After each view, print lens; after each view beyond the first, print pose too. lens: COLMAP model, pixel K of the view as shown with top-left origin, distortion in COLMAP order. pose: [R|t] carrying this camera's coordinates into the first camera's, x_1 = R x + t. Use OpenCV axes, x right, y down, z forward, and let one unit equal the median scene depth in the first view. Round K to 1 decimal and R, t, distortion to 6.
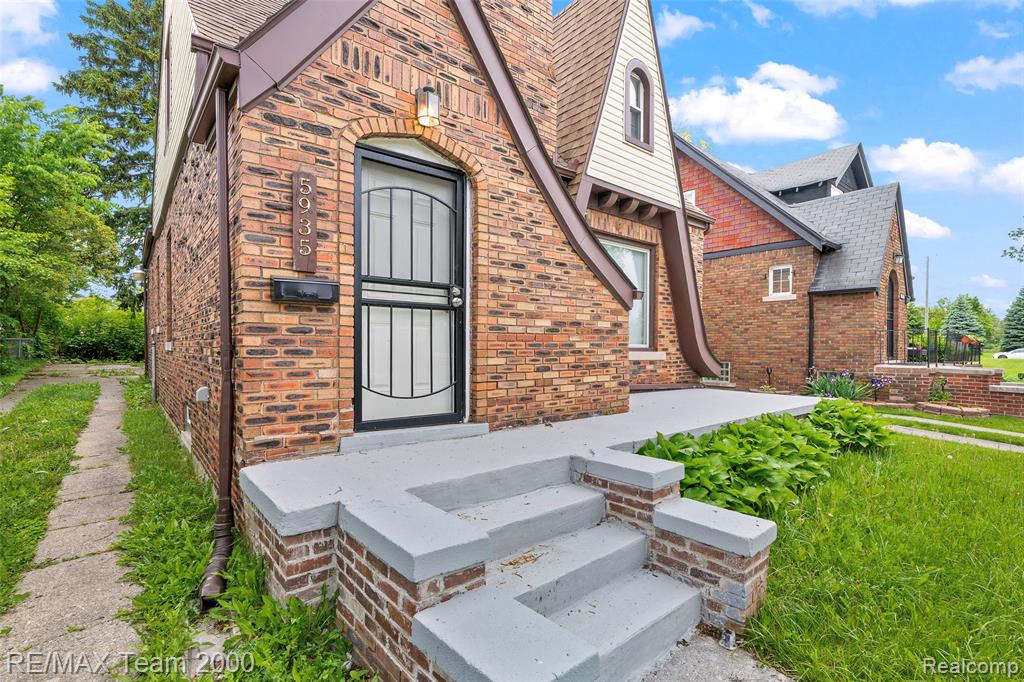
lens RADIAL K [[494.5, 0, 522.2], [0, 494.5, 350.2], [0, 0, 1]] dist [-0.000910, -0.000788]
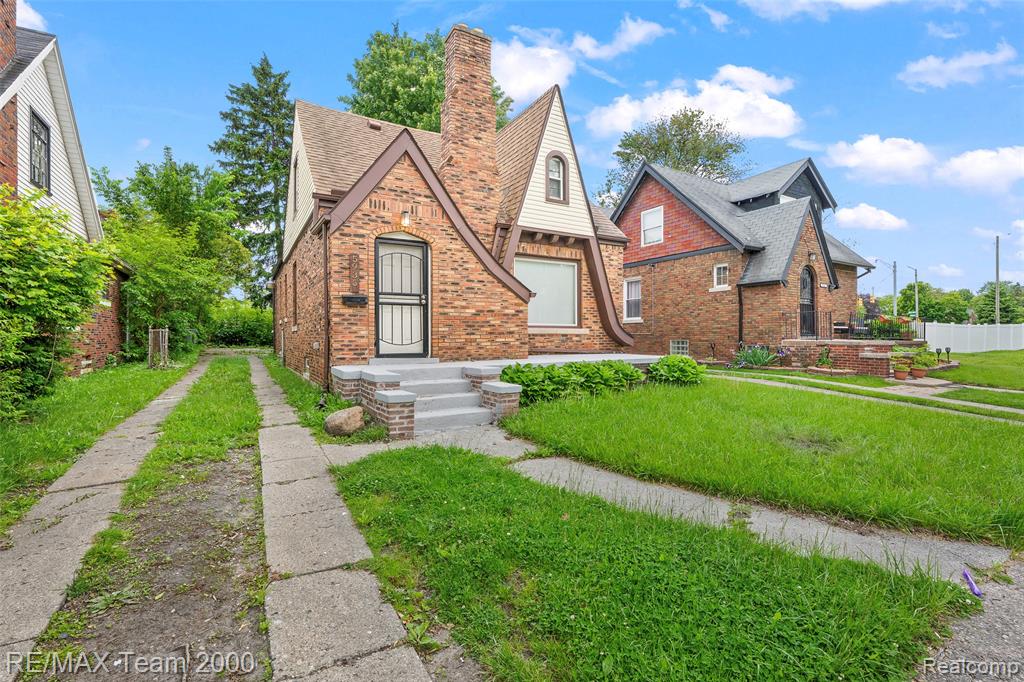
lens RADIAL K [[494.5, 0, 517.0], [0, 494.5, 334.6], [0, 0, 1]] dist [-0.000910, -0.000788]
pose [[0.986340, -0.010163, -0.164409, 0.355034], [0.007998, 0.999873, -0.013820, 0.045007], [0.164529, 0.012317, 0.986295, -0.608683]]
